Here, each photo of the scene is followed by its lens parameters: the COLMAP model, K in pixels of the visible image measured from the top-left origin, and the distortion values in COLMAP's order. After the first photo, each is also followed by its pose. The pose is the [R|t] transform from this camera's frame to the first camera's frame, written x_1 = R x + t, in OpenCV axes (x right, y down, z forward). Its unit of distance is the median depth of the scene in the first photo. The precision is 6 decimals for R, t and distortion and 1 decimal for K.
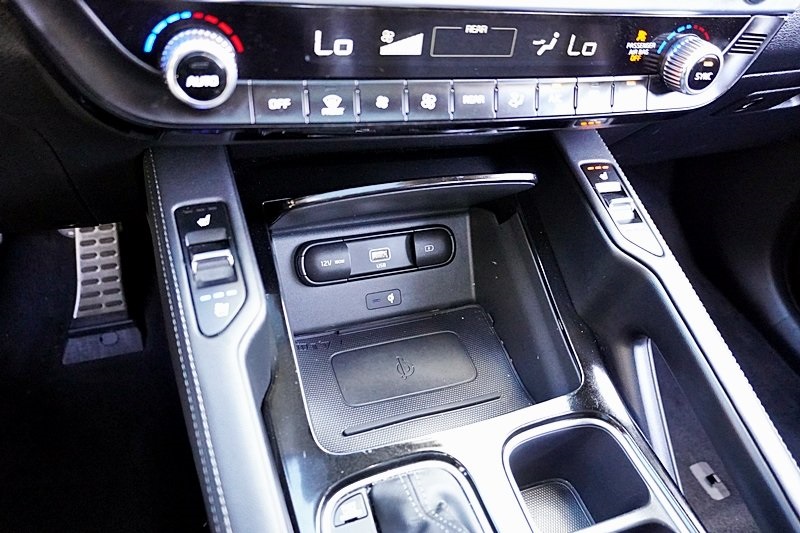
lens RADIAL K [[585.4, 0, 390.9], [0, 585.4, 265.4], [0, 0, 1]] dist [-0.018702, 0.007169]
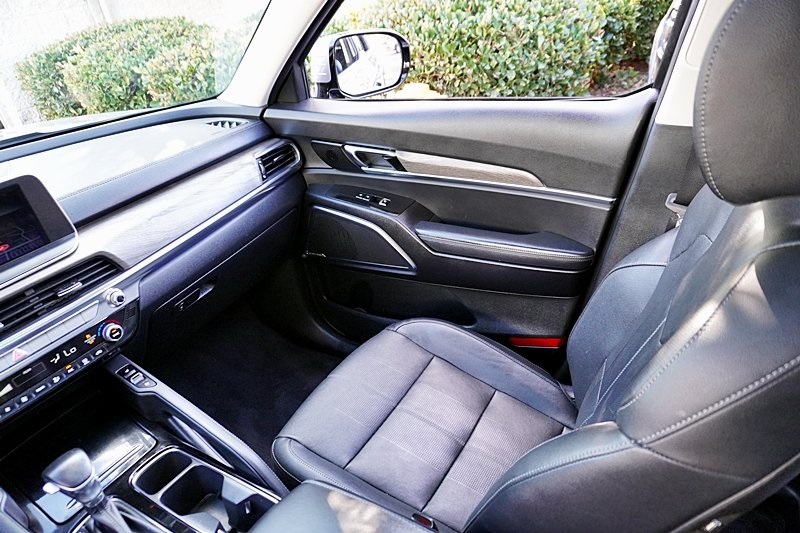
lens RADIAL K [[535.1, 0, 400.0], [0, 535.1, 266.5], [0, 0, 1]] dist [-0.039392, 0.021684]
pose [[0.752335, -0.517177, 0.408068, 0.708636], [0.602667, 0.790475, -0.109276, 0.600493], [-0.266053, 0.328141, 0.906388, -2.054190]]
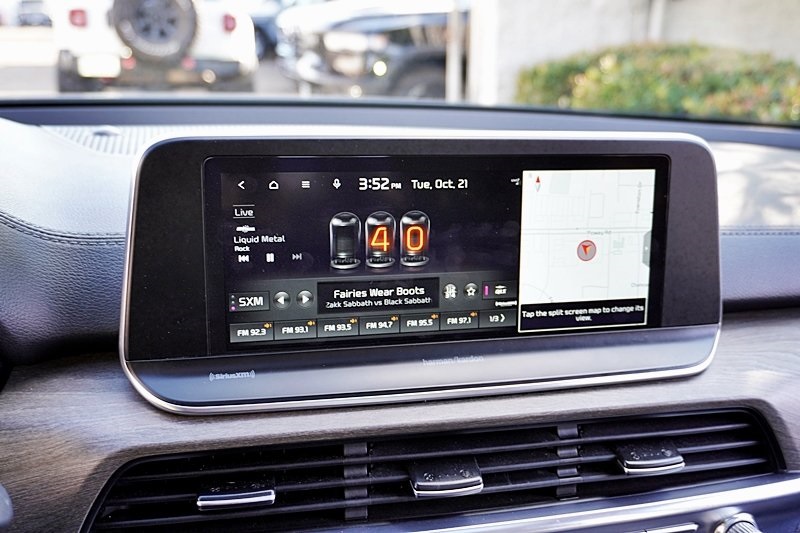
lens RADIAL K [[810.7, 0, 400.0], [0, 810.7, 266.5], [0, 0, 1]] dist [0.001302, 0.010963]
pose [[0.991649, -0.091551, -0.090835, 0.200363], [0.035714, 0.871717, -0.488706, -0.217994], [0.123924, 0.481381, 0.867707, -0.649595]]
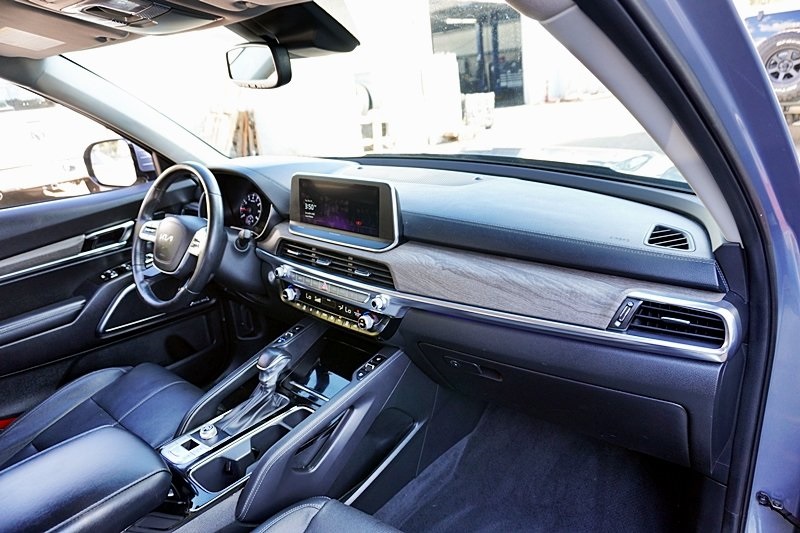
lens RADIAL K [[535.1, 0, 400.0], [0, 535.1, 266.5], [0, 0, 1]] dist [-0.039392, 0.021684]
pose [[0.476107, 0.112333, -0.872183, 3.575026], [-0.517906, 0.837374, -0.174865, -0.165499], [0.710701, 0.534964, 0.456857, -0.572948]]
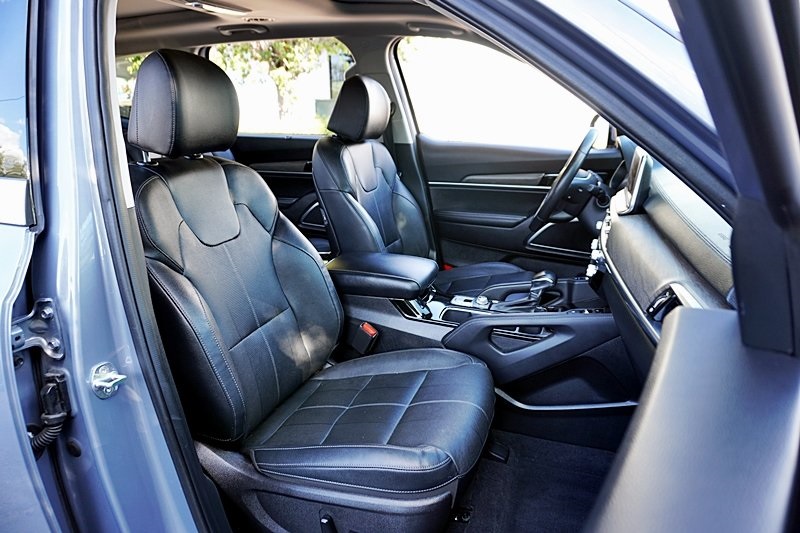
lens RADIAL K [[537.9, 0, 400.0], [0, 537.9, 266.5], [0, 0, 1]] dist [-0.047254, 0.039052]
pose [[-0.622840, 0.078047, -0.778447, 4.450386], [-0.623184, 0.552058, 0.553962, -1.700535], [0.472983, 0.830145, -0.295206, 1.506569]]
